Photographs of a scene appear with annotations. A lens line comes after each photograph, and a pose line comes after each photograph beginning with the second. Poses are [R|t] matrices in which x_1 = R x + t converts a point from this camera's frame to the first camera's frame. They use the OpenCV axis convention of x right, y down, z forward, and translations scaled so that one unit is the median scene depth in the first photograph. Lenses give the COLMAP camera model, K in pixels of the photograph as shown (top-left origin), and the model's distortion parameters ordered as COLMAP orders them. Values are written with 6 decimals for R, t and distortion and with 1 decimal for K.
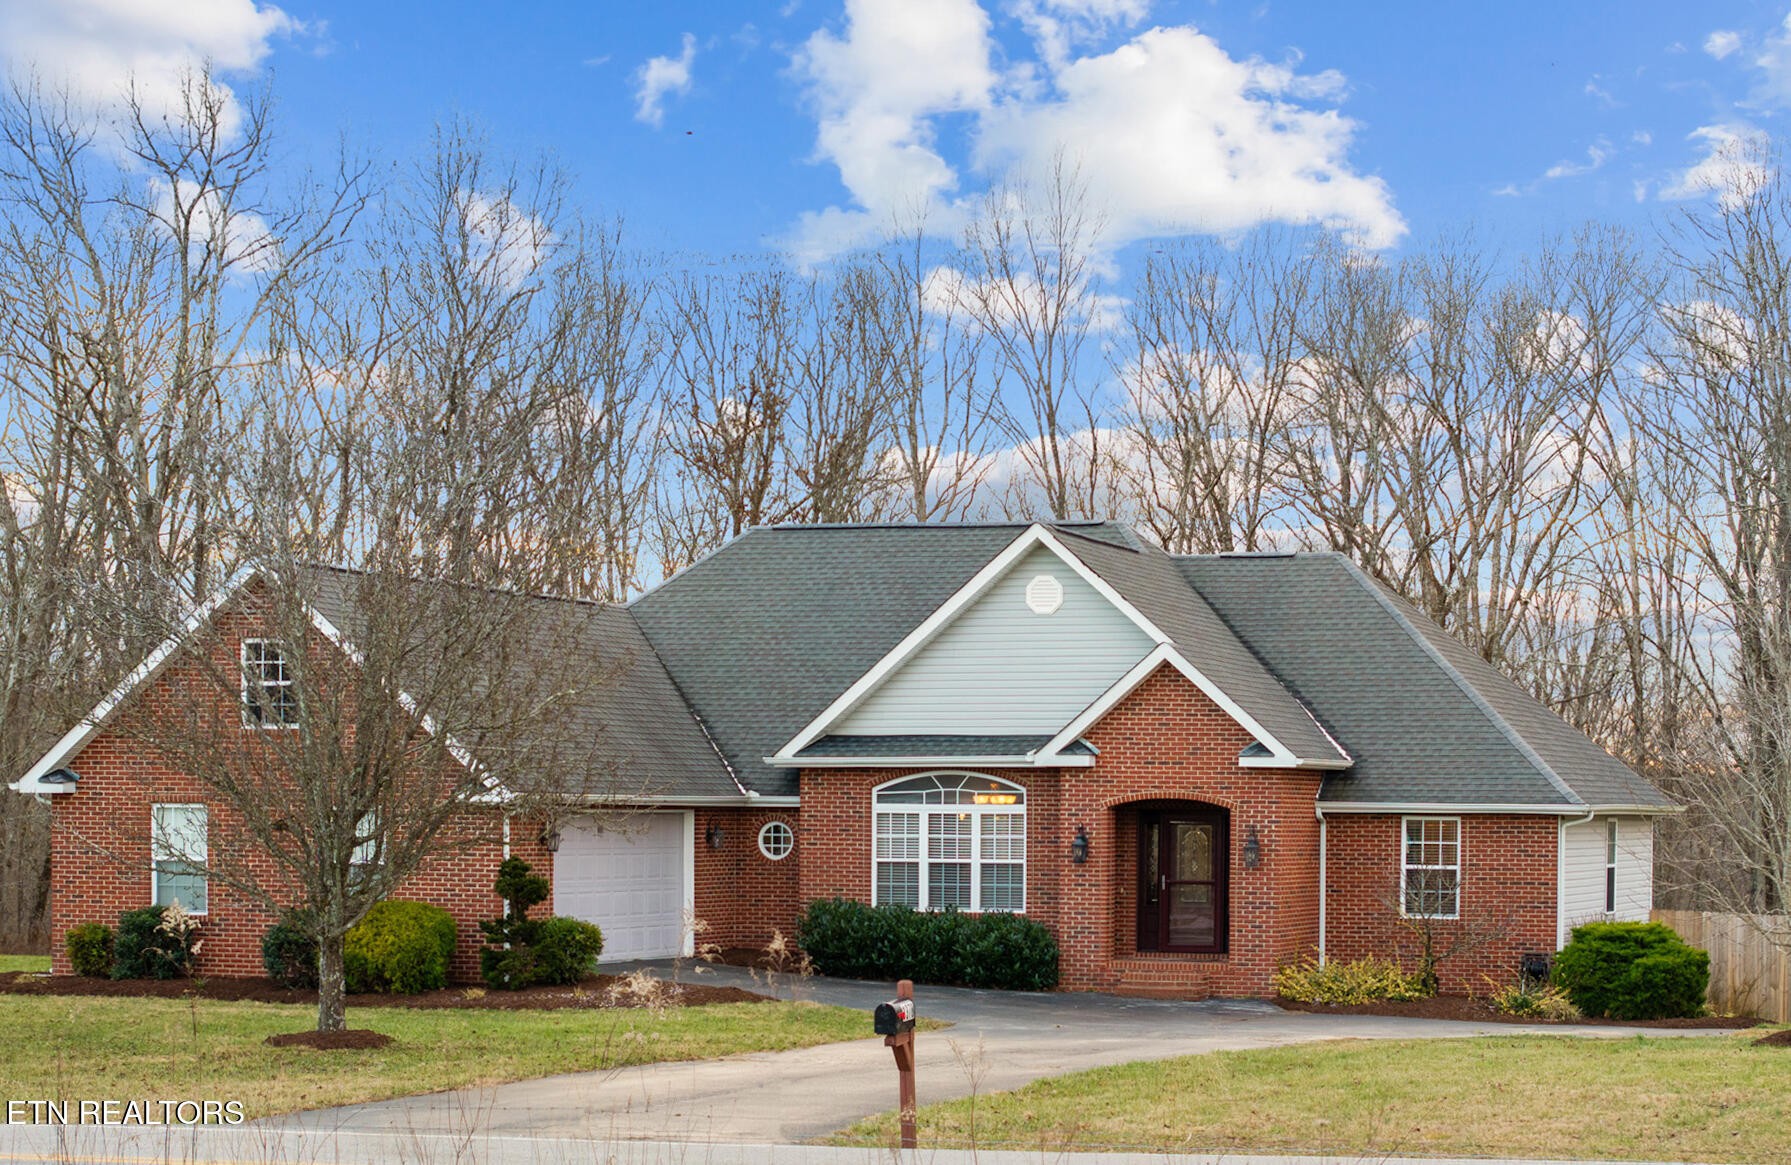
lens RADIAL K [[3475.0, 0, 1129.6], [0, 3475.0, 925.4], [0, 0, 1]] dist [-0.011091, -0.629514]
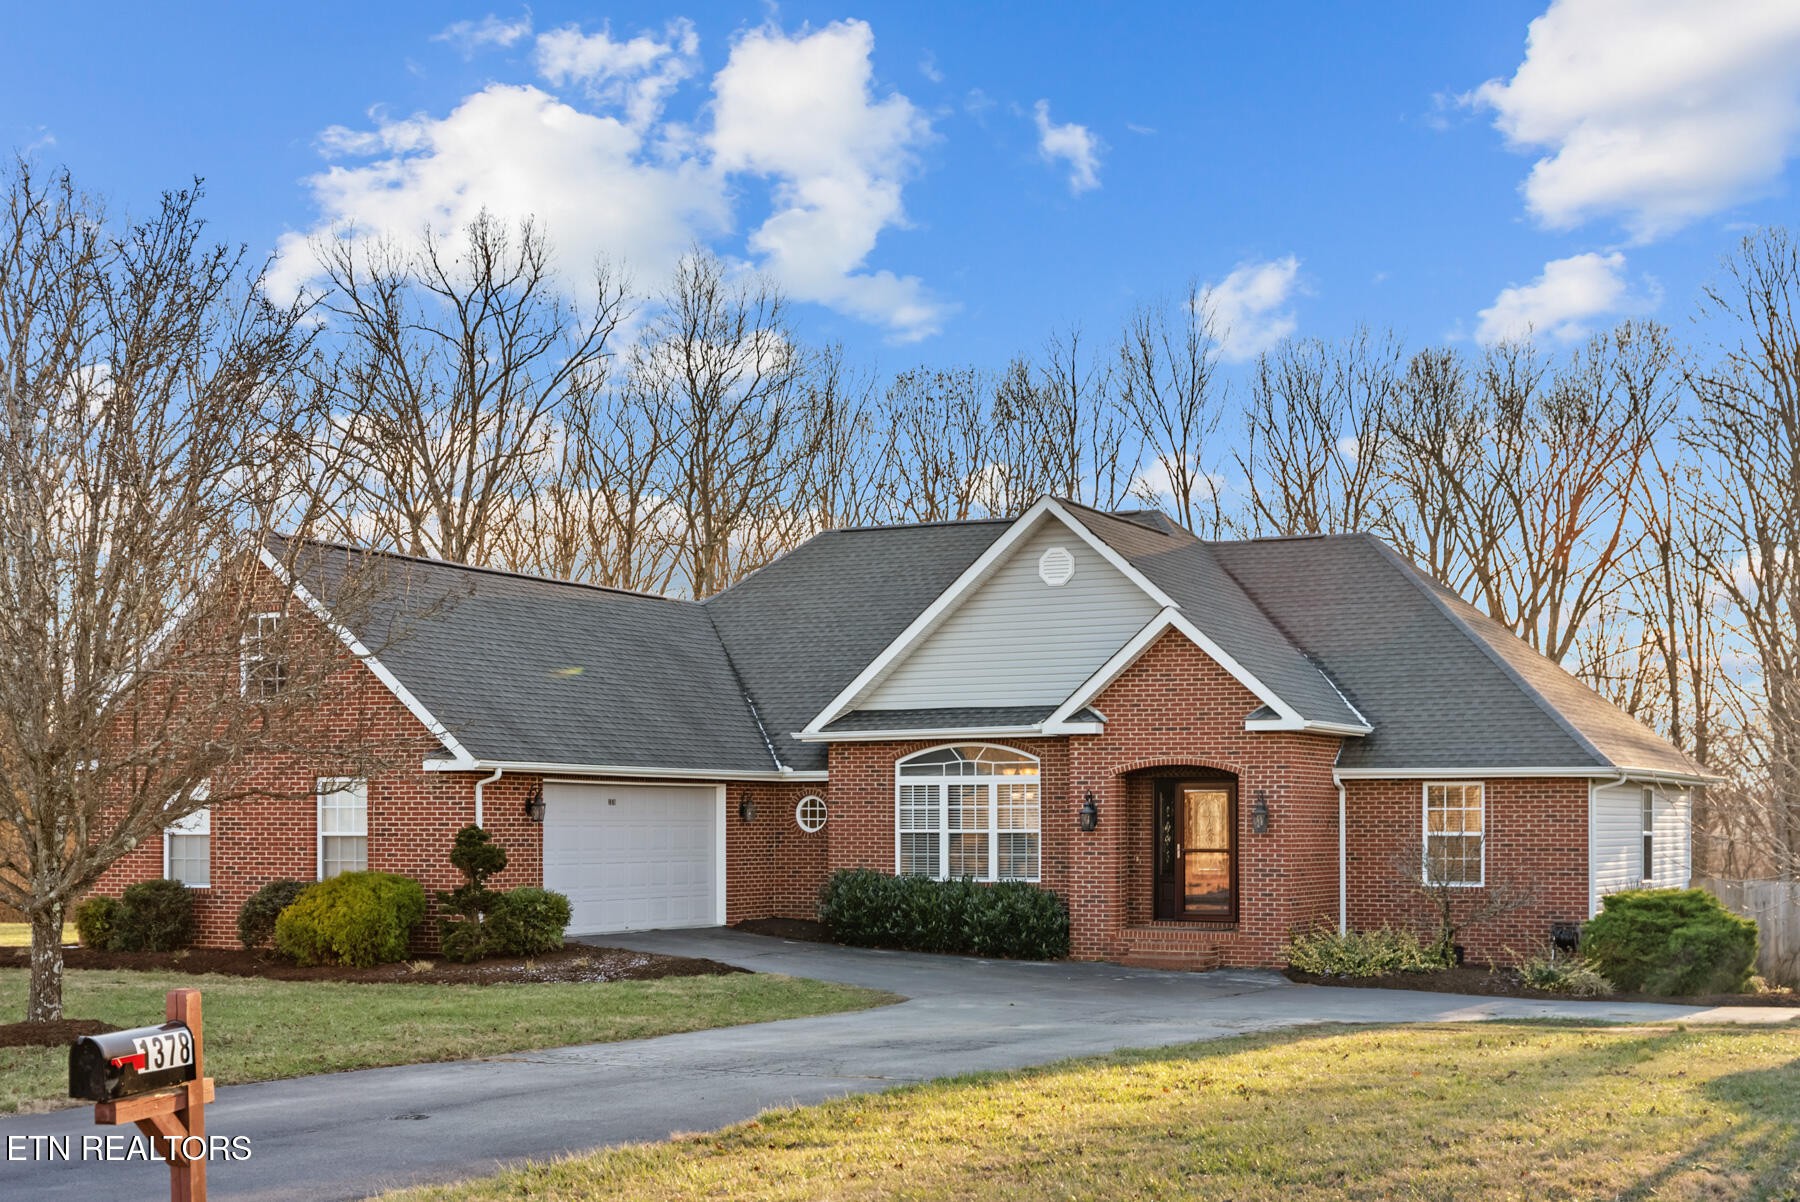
lens RADIAL K [[2333.4, 0, 908.1], [0, 2333.4, 809.1], [0, 0, 1]] dist [0.022333, 0.009641]
pose [[0.985354, -0.009589, -0.170253, 0.048449], [0.003204, 0.999283, -0.037738, 0.000653], [0.170492, 0.036640, 0.984678, 0.333601]]
